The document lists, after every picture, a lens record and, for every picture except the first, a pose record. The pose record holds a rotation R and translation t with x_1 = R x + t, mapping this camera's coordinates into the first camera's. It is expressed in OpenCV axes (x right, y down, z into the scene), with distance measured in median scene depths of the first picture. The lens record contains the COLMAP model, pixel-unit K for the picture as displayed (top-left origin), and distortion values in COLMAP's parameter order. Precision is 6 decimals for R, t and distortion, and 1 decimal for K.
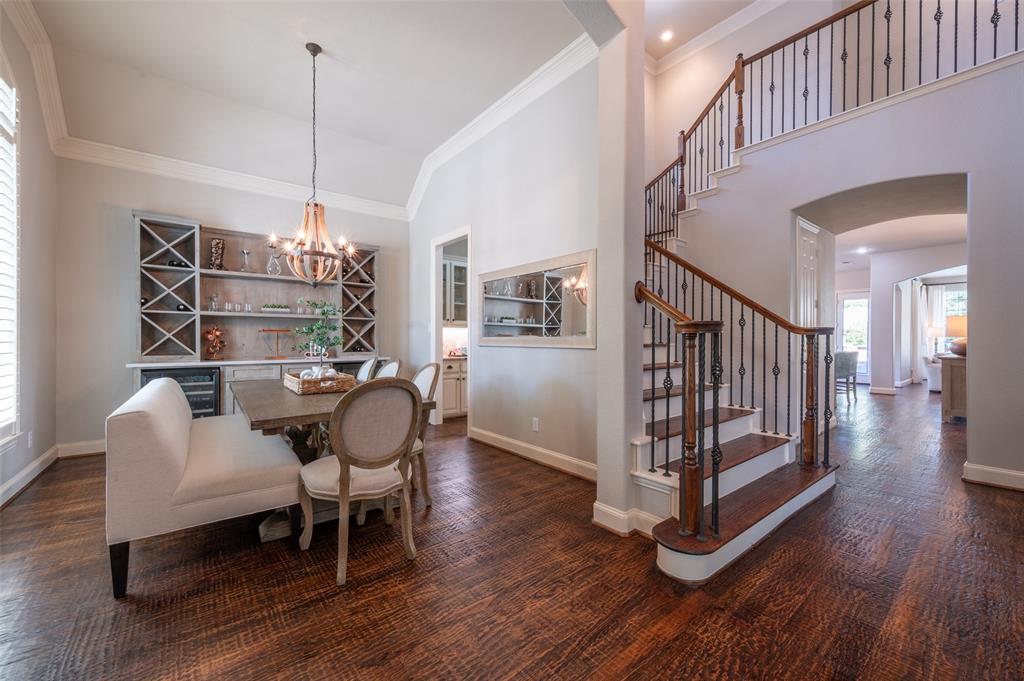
lens RADIAL K [[405.2, 0, 513.1], [0, 405.2, 338.8], [0, 0, 1]] dist [-0.000781, 0.000718]
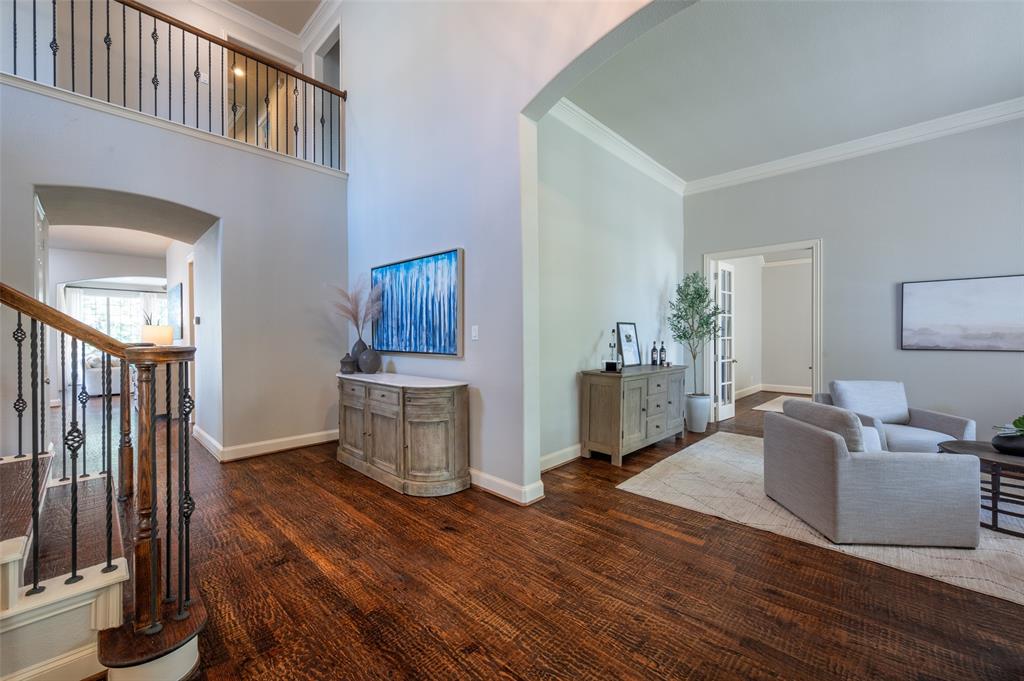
lens RADIAL K [[405.2, 0, 514.1], [0, 405.2, 341.1], [0, 0, 1]] dist [-0.000781, 0.000718]
pose [[-0.138346, -0.007129, 0.990358, -0.507891], [-0.000832, 0.999975, 0.007082, -0.076291], [-0.990384, 0.000156, -0.138348, 0.541301]]
